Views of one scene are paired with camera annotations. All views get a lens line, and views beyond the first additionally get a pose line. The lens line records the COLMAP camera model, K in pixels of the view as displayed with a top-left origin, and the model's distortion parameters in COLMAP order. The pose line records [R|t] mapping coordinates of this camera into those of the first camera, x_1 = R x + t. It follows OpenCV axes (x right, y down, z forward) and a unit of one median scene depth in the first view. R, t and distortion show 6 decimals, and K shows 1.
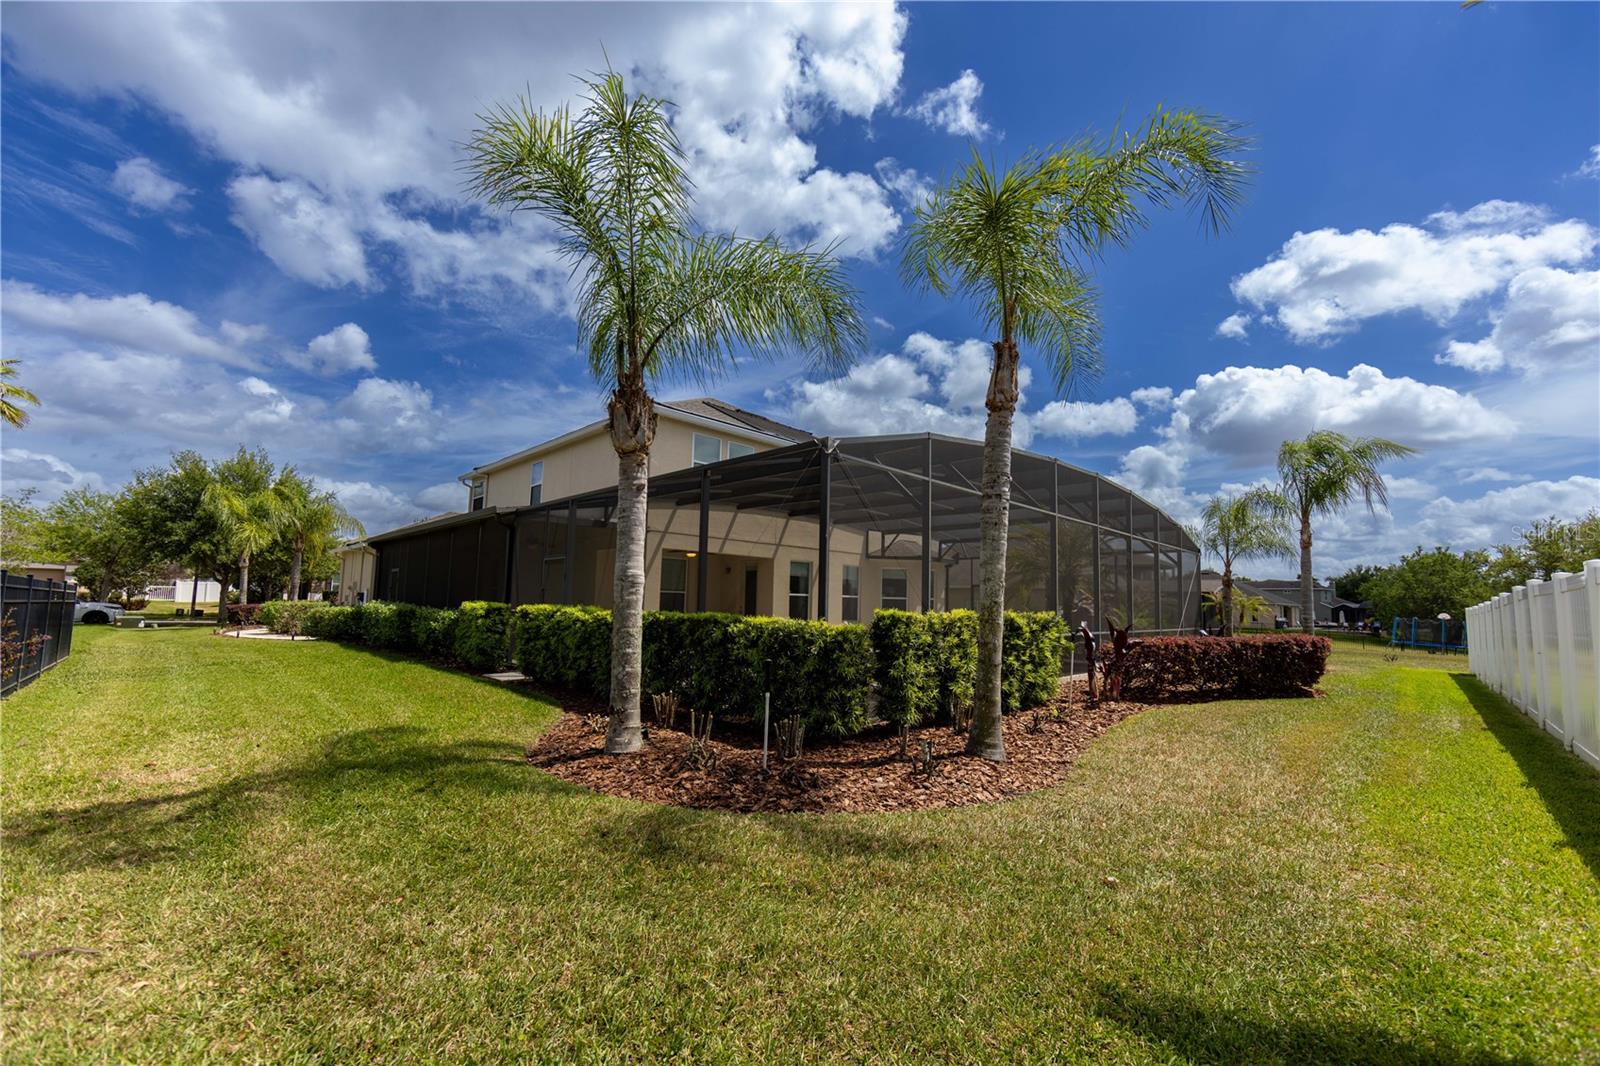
lens RADIAL K [[633.3, 0, 793.2], [0, 633.3, 535.1], [0, 0, 1]] dist [-0.004696, -0.000090]
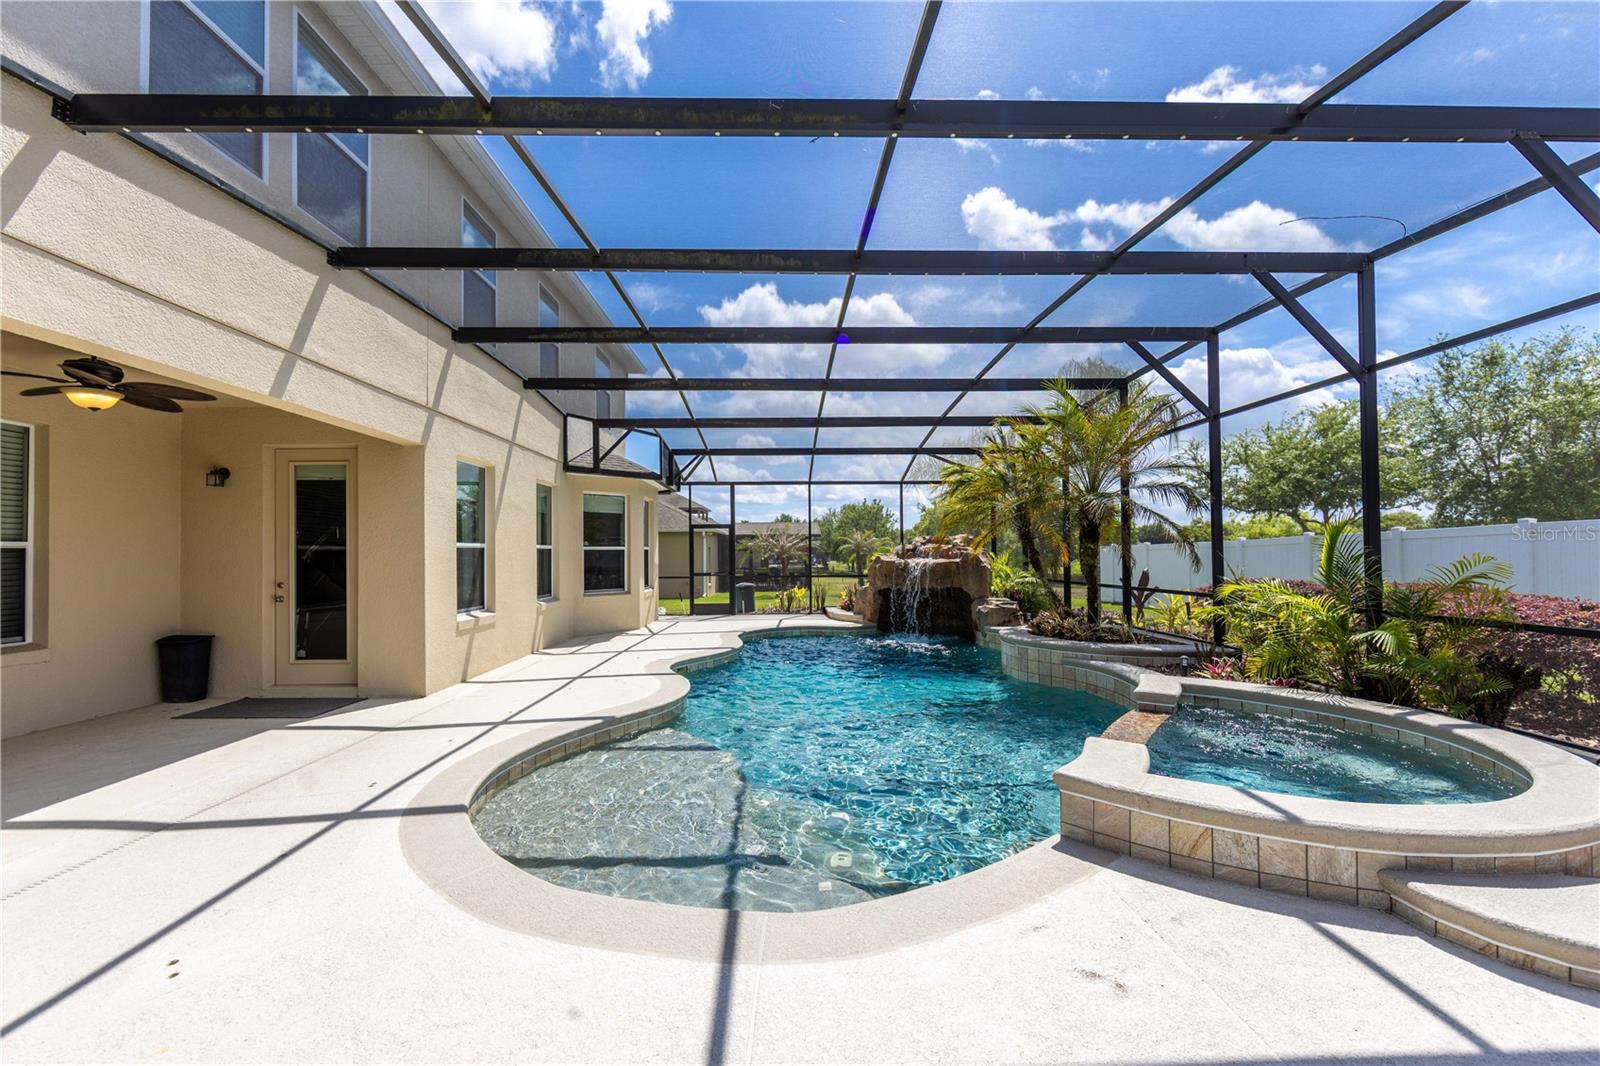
lens RADIAL K [[640.4, 0, 793.0], [0, 640.4, 538.8], [0, 0, 1]] dist [-0.001552, -0.000002]
pose [[0.706158, -0.006271, 0.708027, -0.137247], [-0.056042, 0.996329, 0.064719, 0.053094], [-0.705833, -0.085381, 0.703214, 0.564015]]
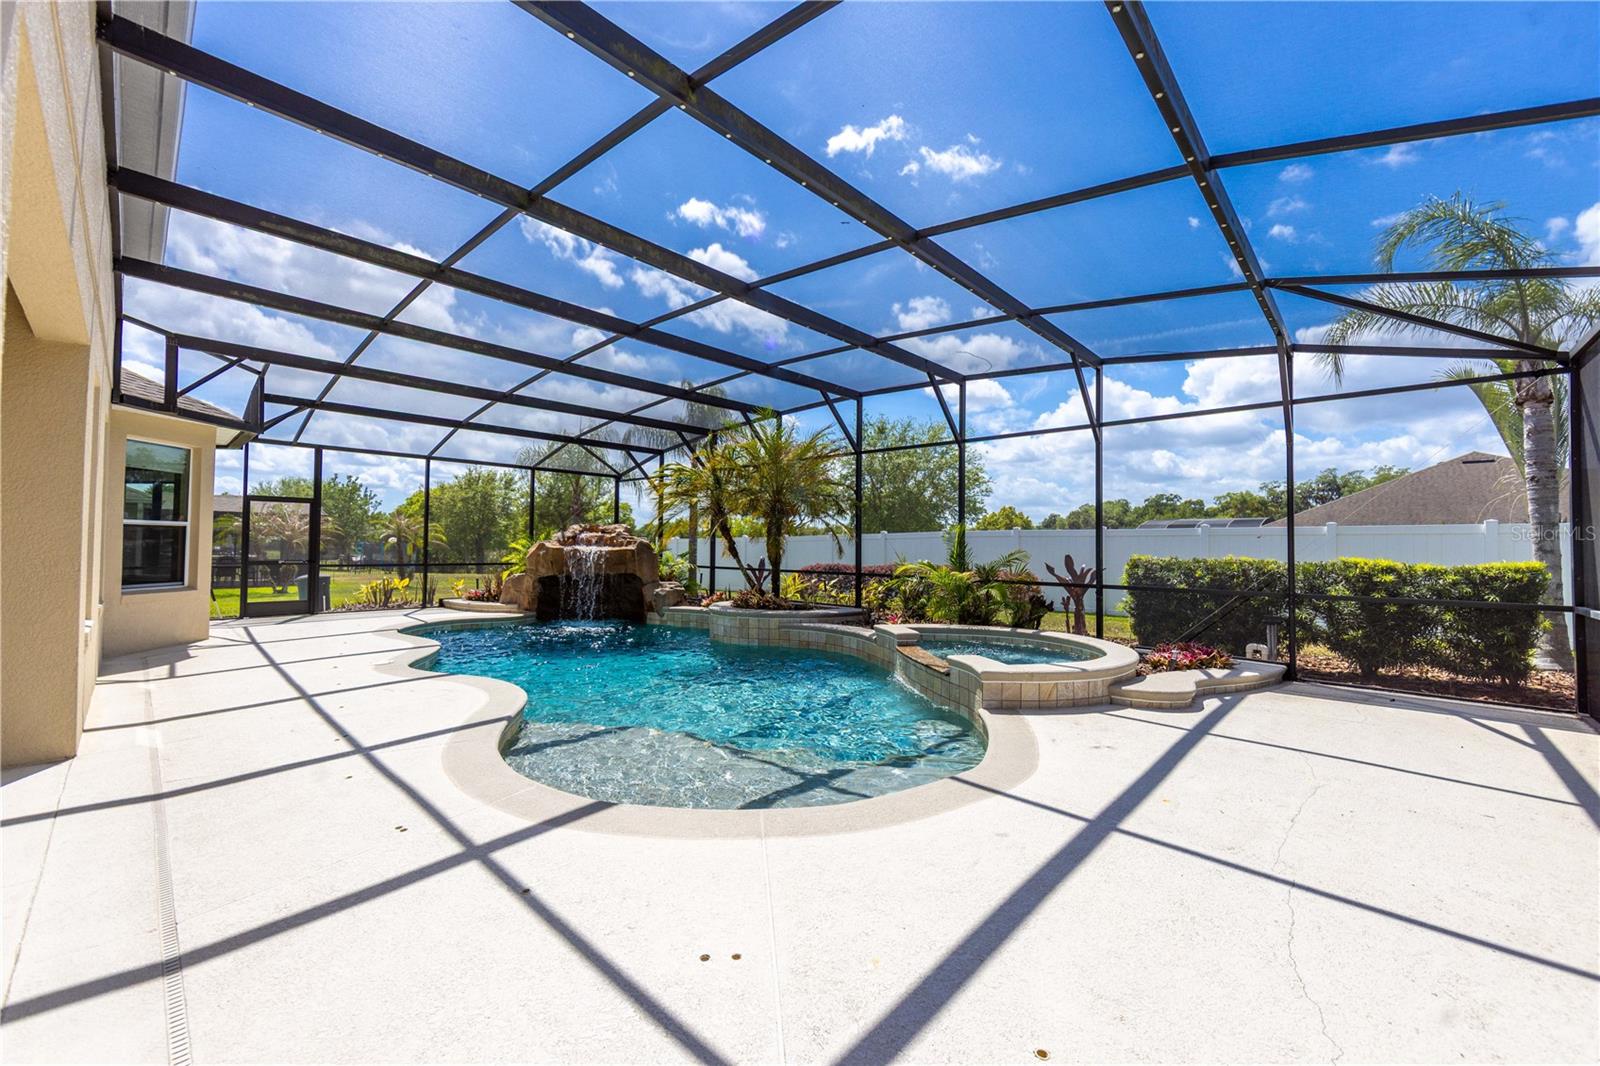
lens RADIAL K [[632.6, 0, 797.8], [0, 632.6, 527.0], [0, 0, 1]] dist [-0.002011, -0.000110]
pose [[-0.014726, 0.013576, 0.999799, -0.250385], [-0.119340, 0.992737, -0.015238, 0.072079], [-0.992744, -0.119540, -0.012999, 0.722520]]
